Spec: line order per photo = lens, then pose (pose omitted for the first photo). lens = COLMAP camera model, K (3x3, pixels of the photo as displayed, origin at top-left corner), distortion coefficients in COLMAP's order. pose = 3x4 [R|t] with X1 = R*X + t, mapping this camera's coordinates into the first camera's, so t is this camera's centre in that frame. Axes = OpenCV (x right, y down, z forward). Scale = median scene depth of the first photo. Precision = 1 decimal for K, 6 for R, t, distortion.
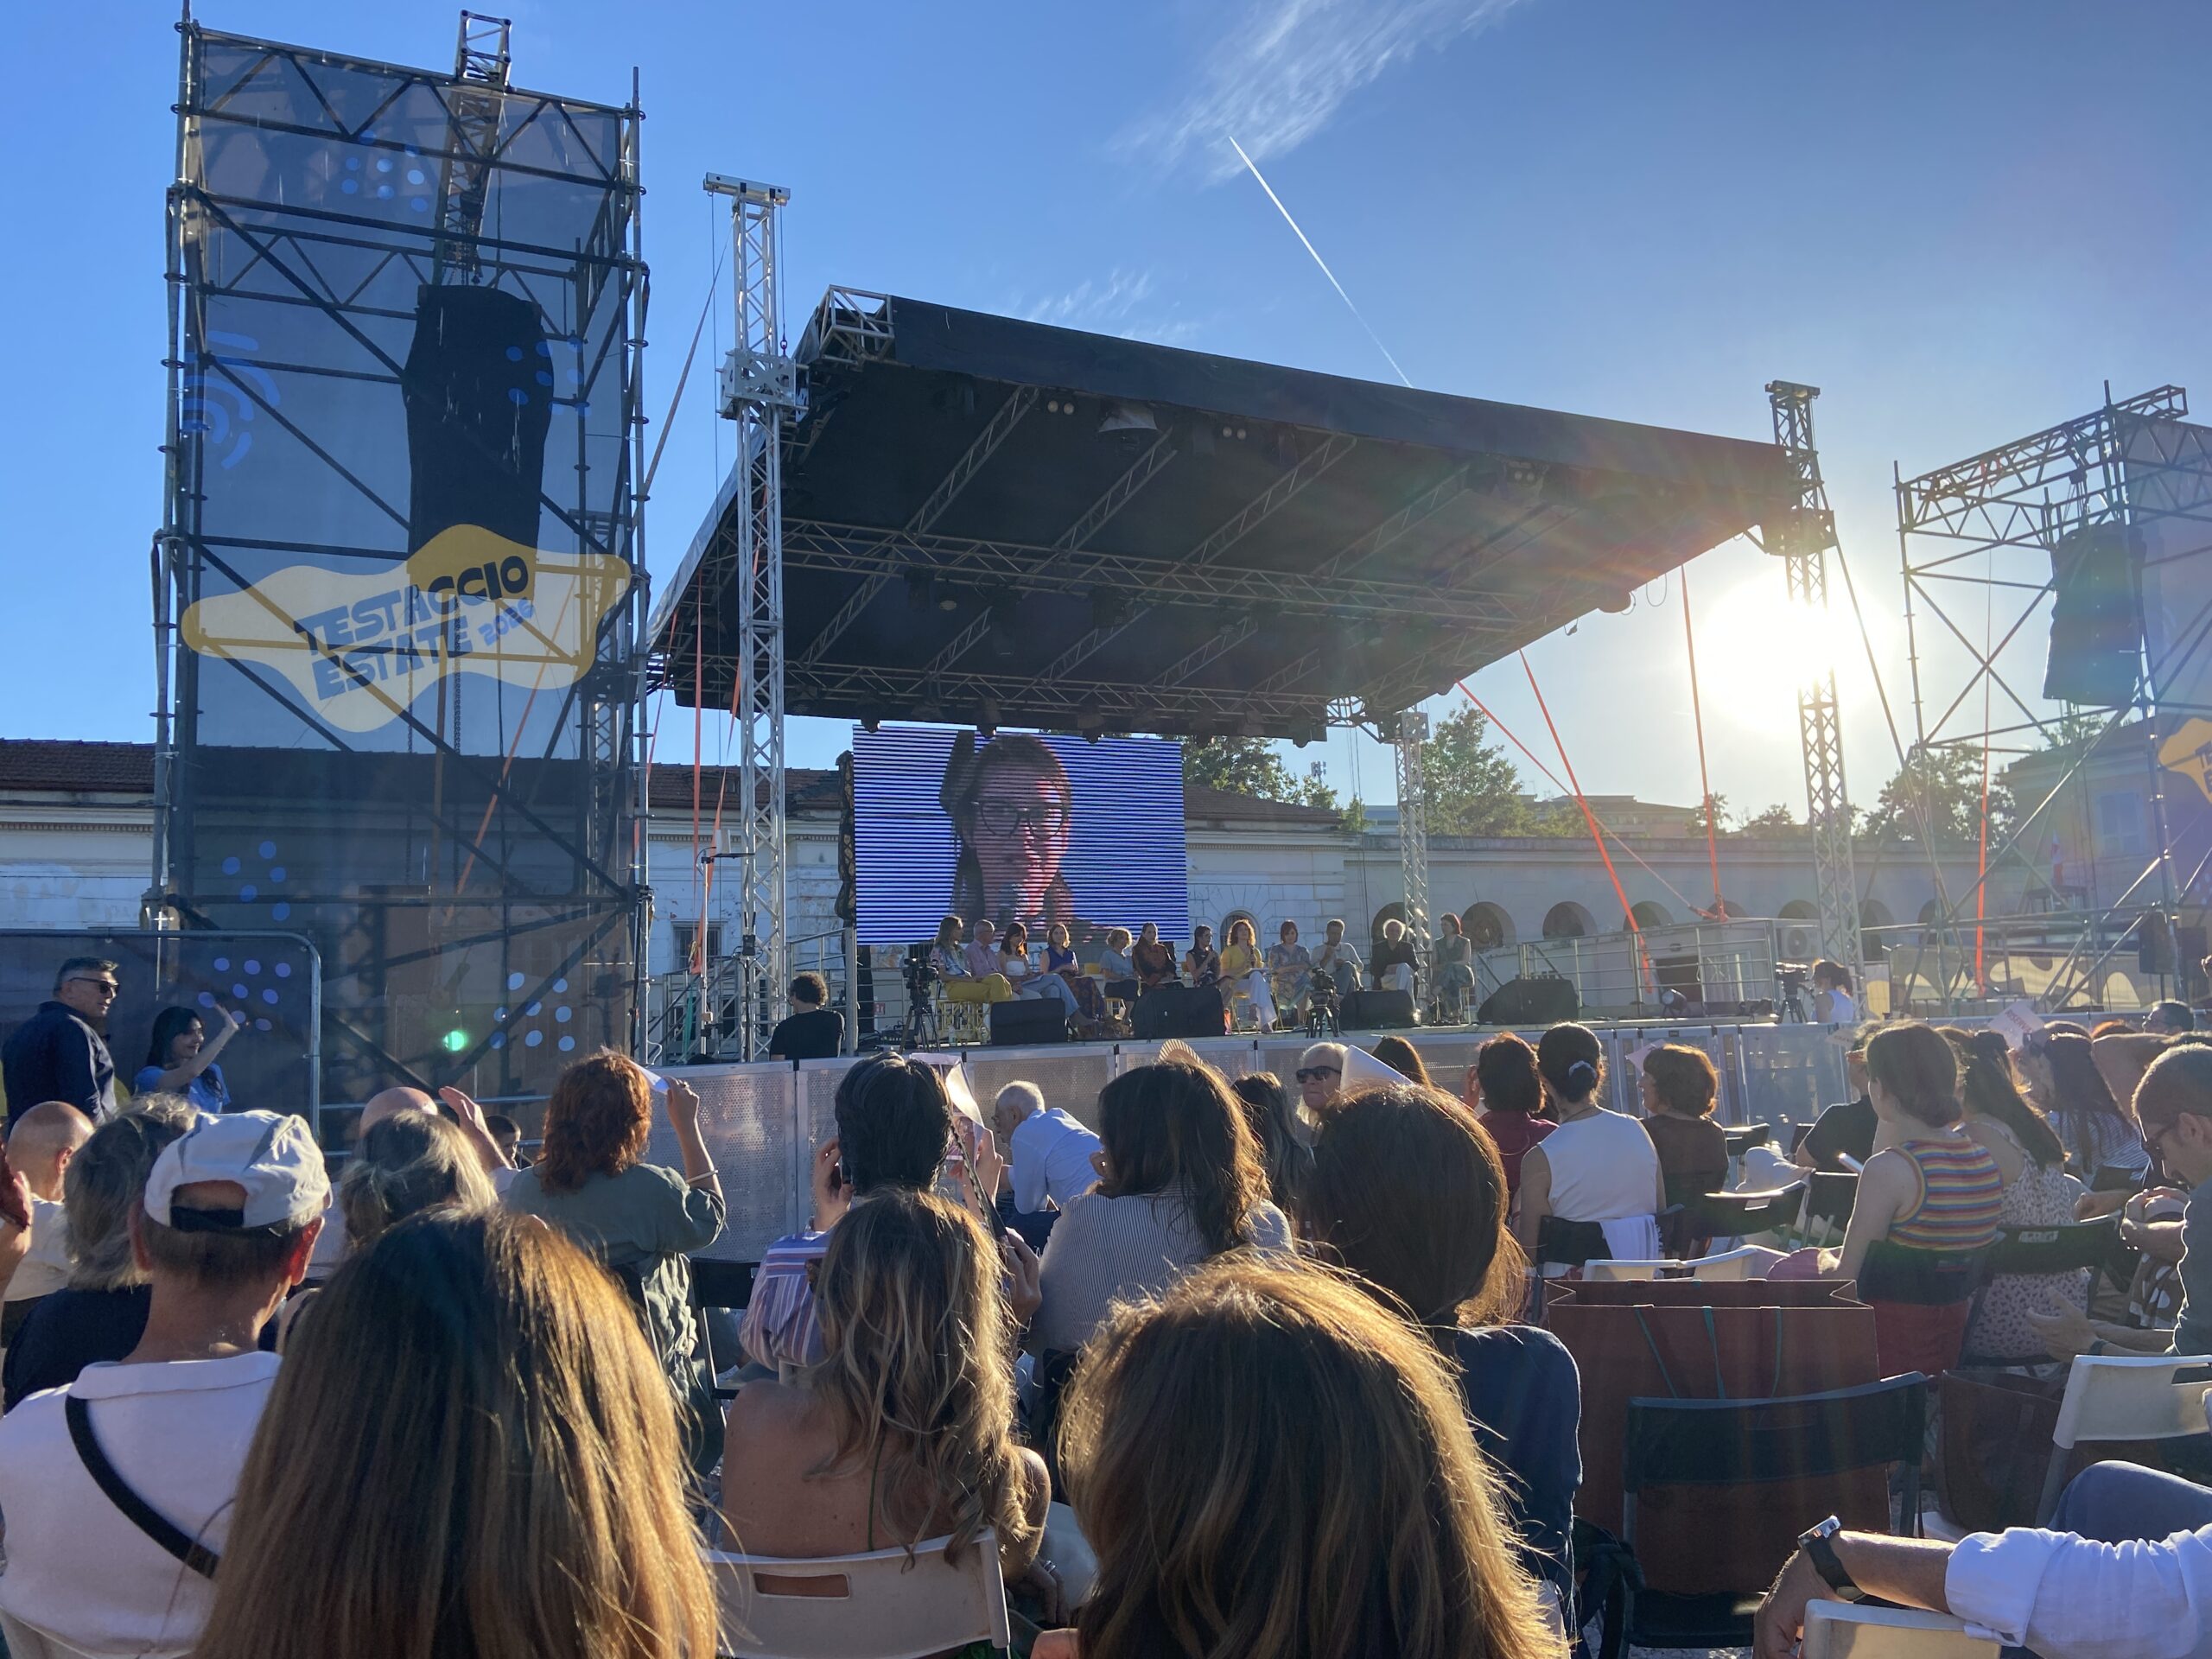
lens RADIAL K [[1661.3, 0, 1116.1], [0, 1661.3, 832.8], [0, 0, 1]] dist [0.066801, -0.011034]
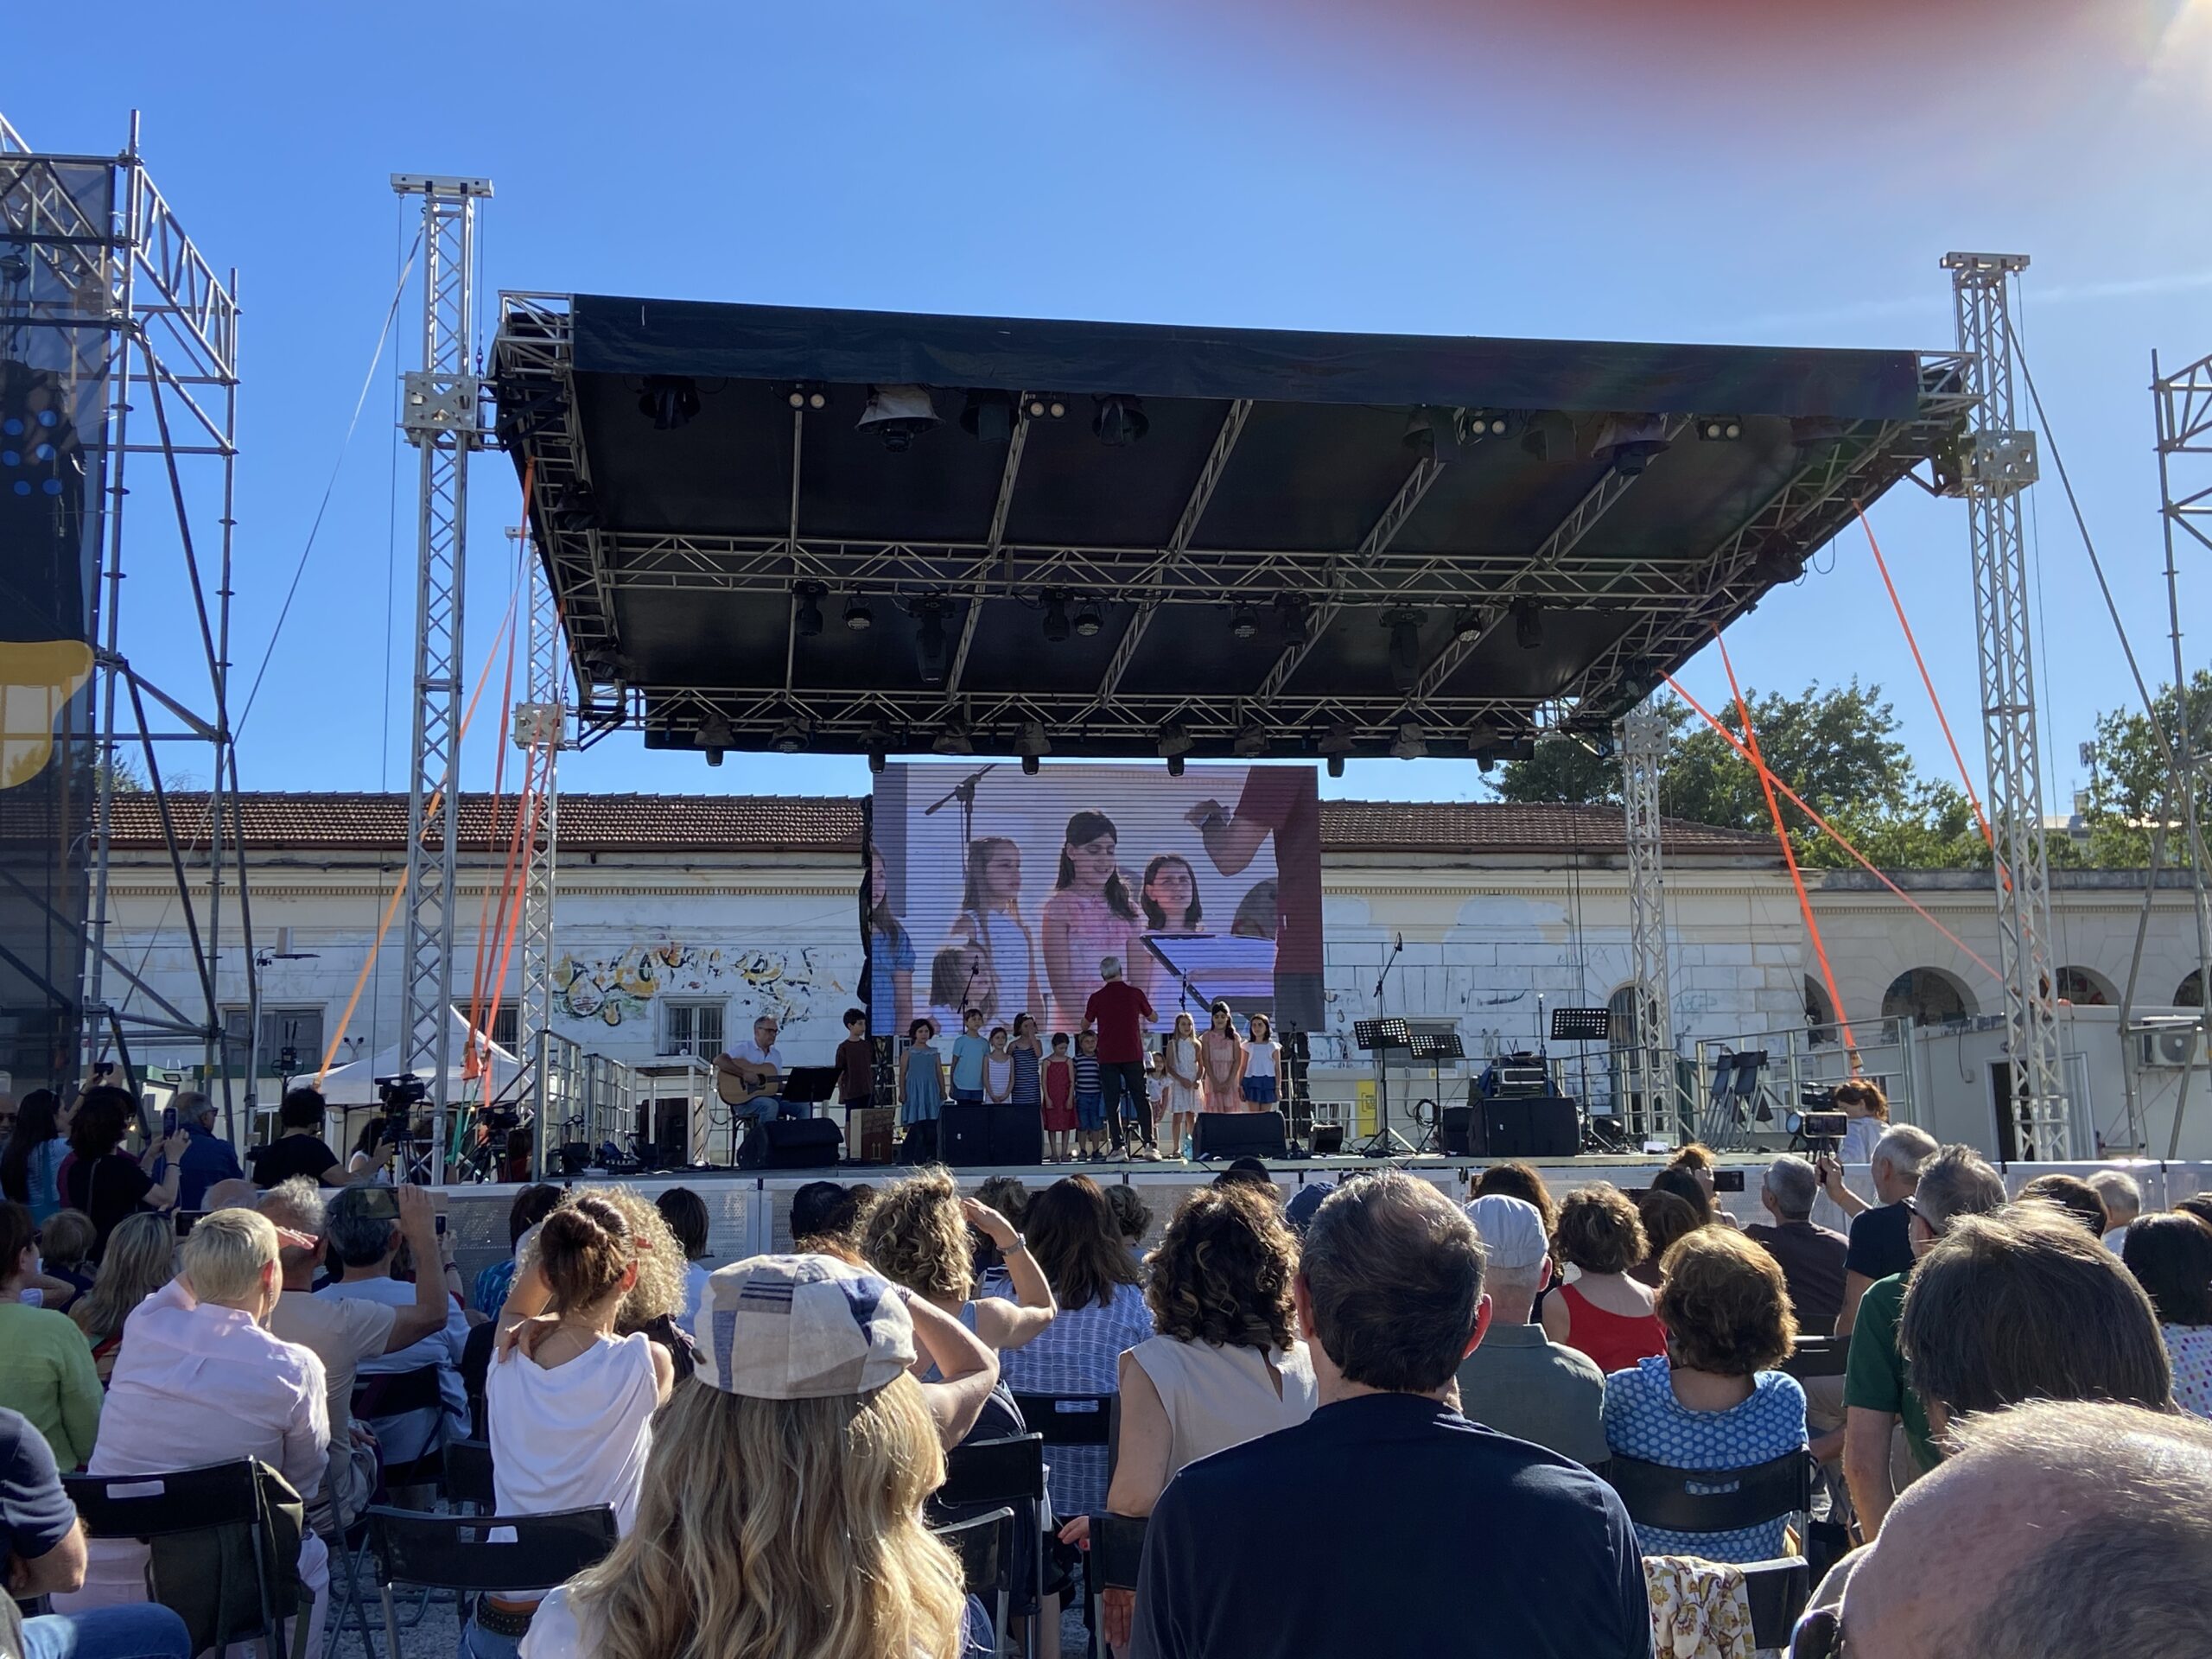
lens RADIAL K [[2284.6, 0, 1112.3], [0, 2284.6, 812.1], [0, 0, 1]] dist [0.058880, 0.000000]
pose [[0.954813, -0.021964, -0.296395, 0.362302], [0.016345, 0.999637, -0.021422, -0.019159], [0.296758, 0.015610, 0.954825, -0.030824]]
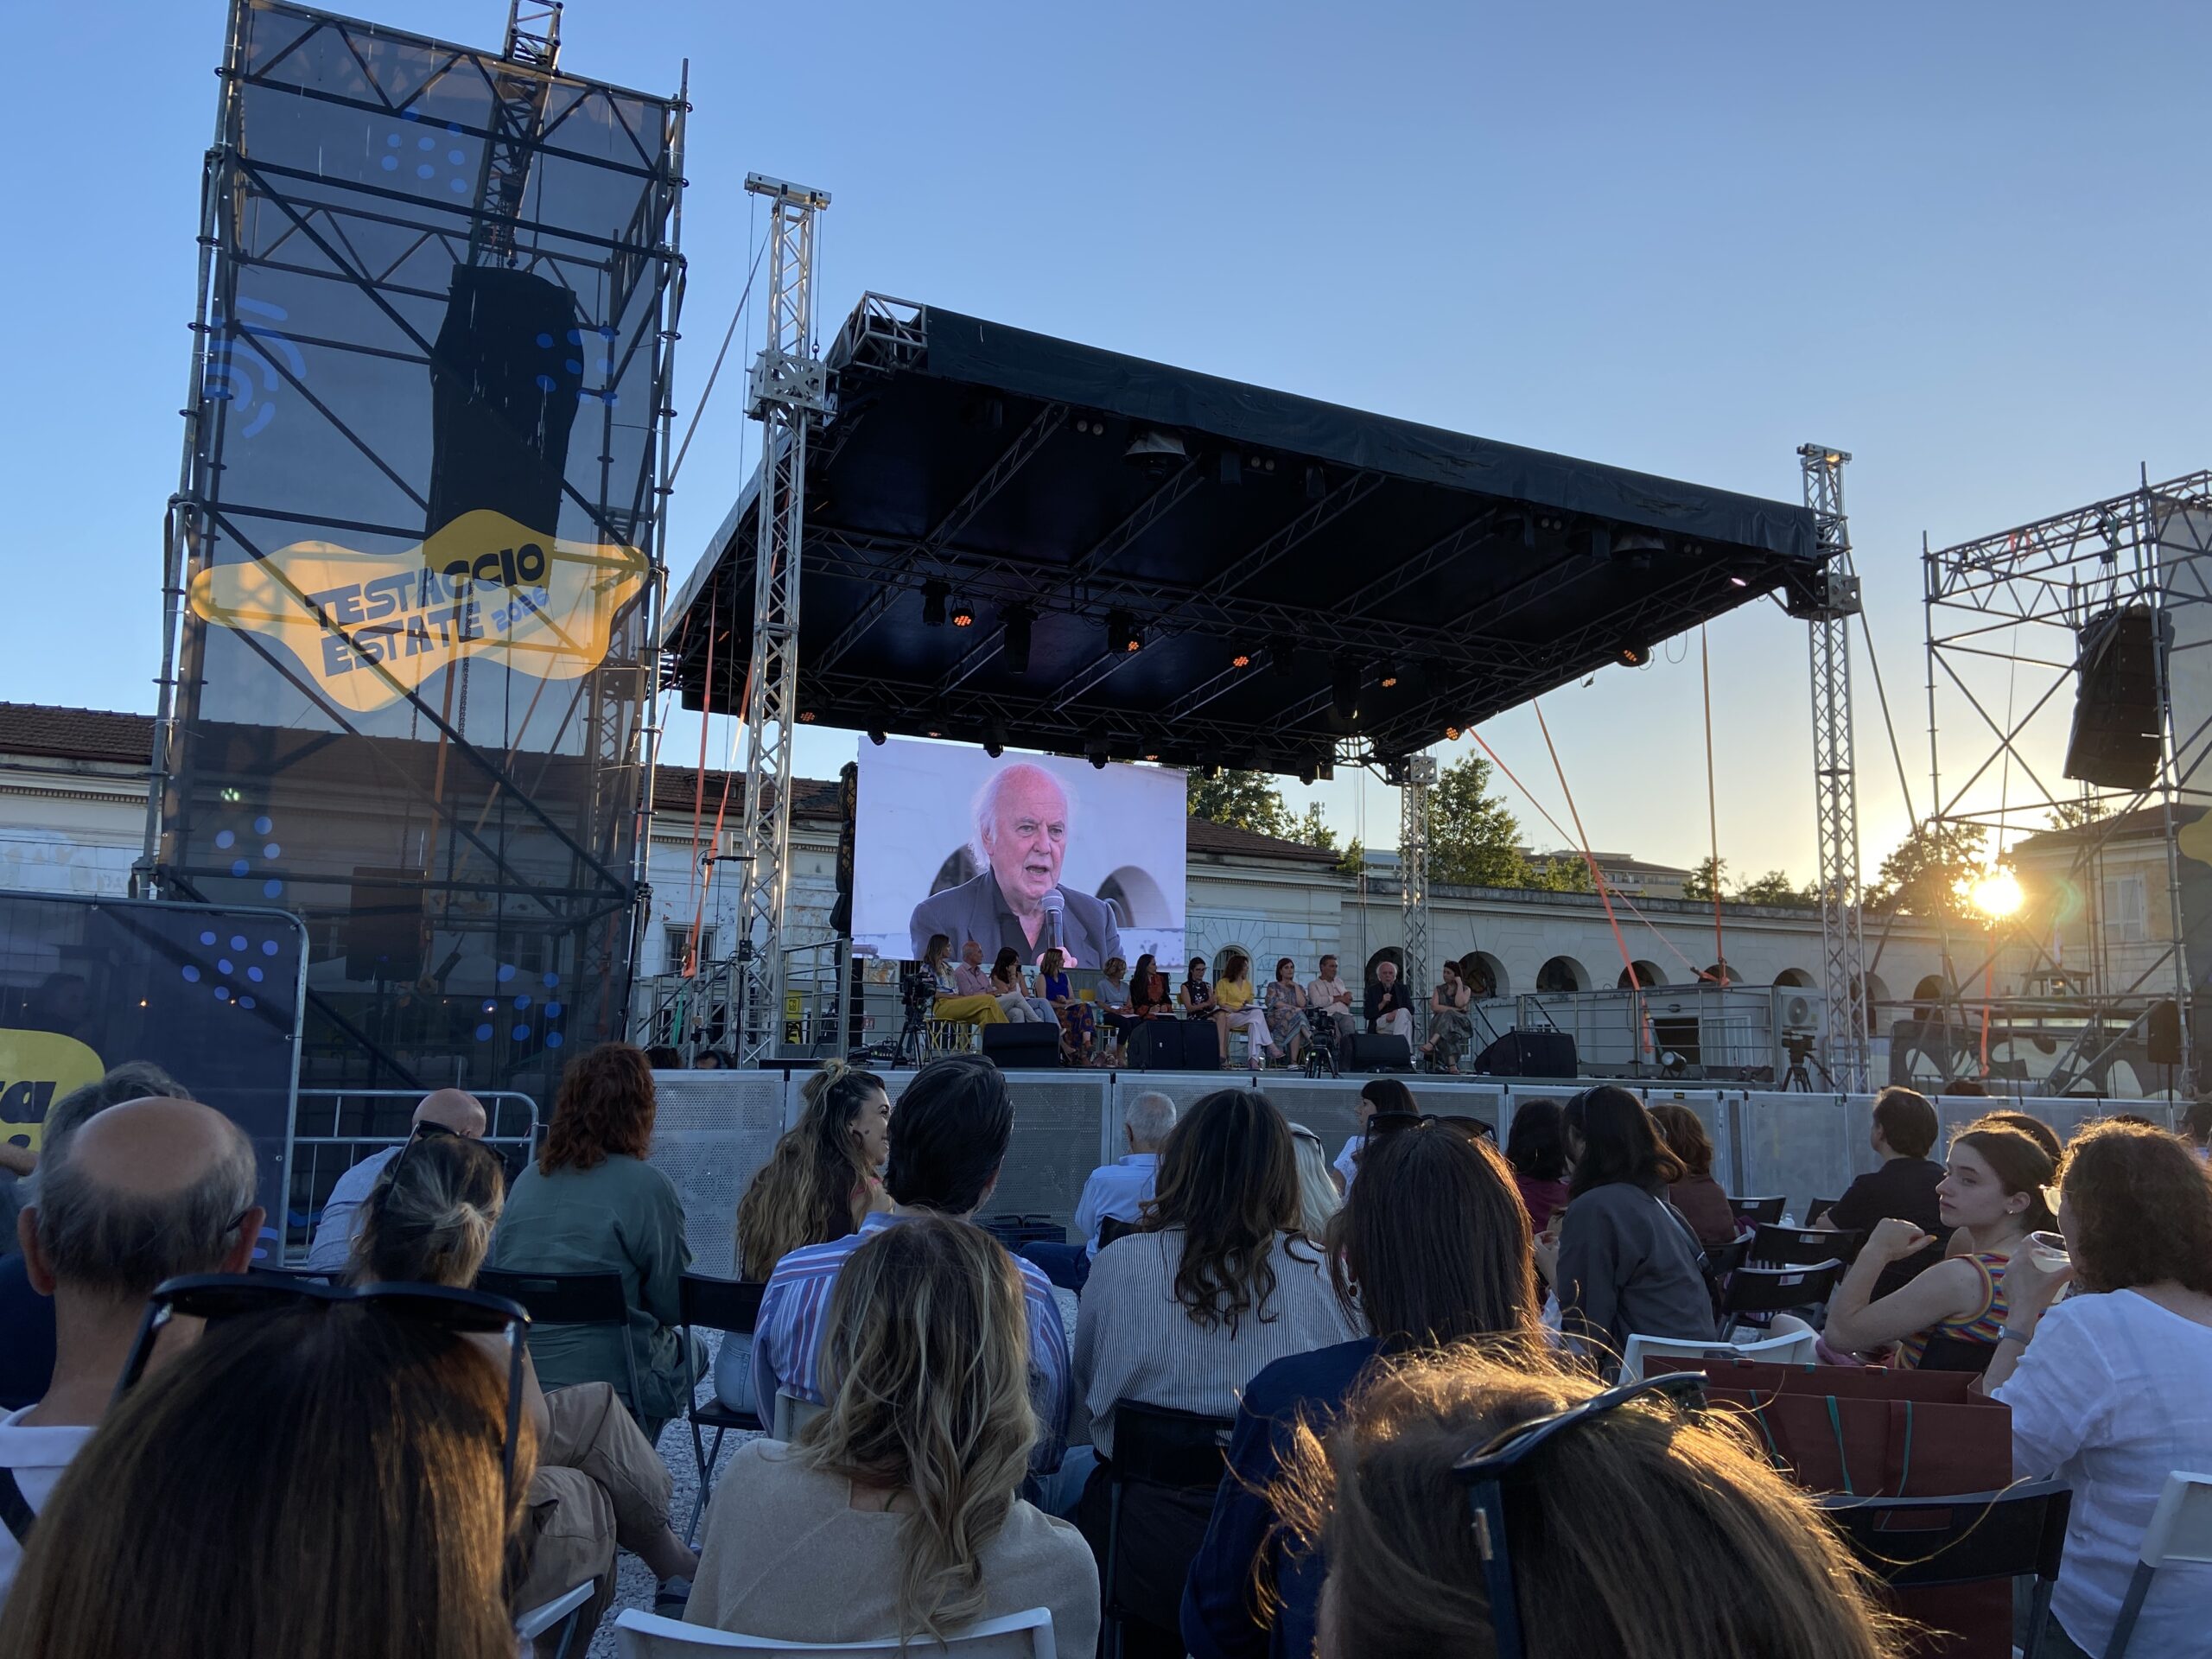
lens RADIAL K [[1661.3, 0, 1108.3], [0, 1661.3, 835.3], [0, 0, 1]] dist [0.066801, -0.011034]
pose [[0.998341, 0.057504, -0.002901, -0.004452], [-0.057543, 0.998221, -0.015615, 0.001603], [0.001998, 0.015756, 0.999874, 0.010017]]
